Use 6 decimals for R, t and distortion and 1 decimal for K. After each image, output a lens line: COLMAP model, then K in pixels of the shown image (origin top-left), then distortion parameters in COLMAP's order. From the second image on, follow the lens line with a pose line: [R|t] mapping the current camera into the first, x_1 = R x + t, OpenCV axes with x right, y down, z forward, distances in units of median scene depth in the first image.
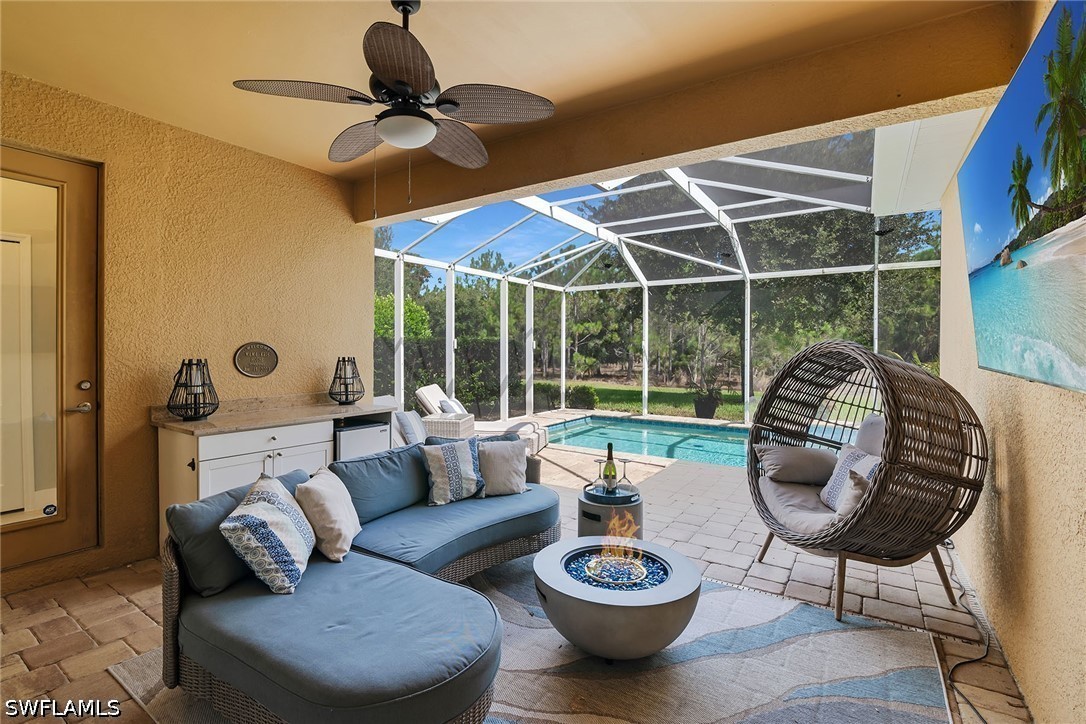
lens RADIAL K [[500.7, 0, 535.2], [0, 500.7, 354.2], [0, 0, 1]] dist [-0.023414, 0.001319]
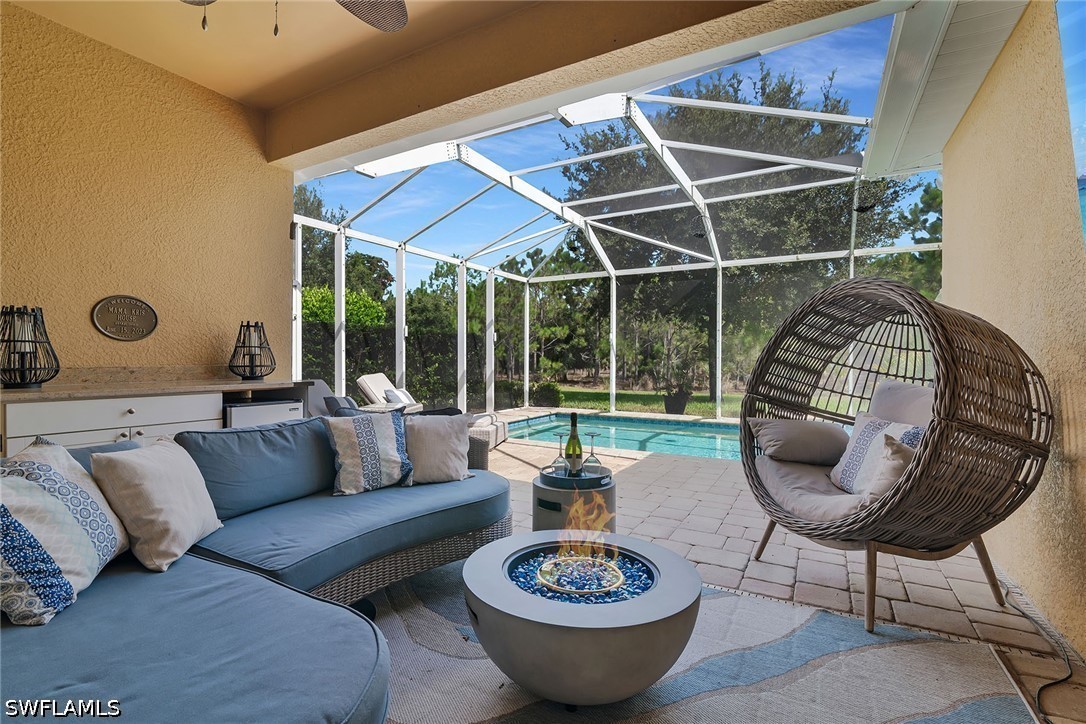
lens RADIAL K [[500.7, 0, 536.4], [0, 500.7, 363.6], [0, 0, 1]] dist [-0.023414, 0.001319]
pose [[0.997677, -0.000004, 0.068122, 0.036907], [-0.000068, 0.999999, 0.001059, 0.096387], [-0.068122, -0.001061, 0.997676, 0.215381]]
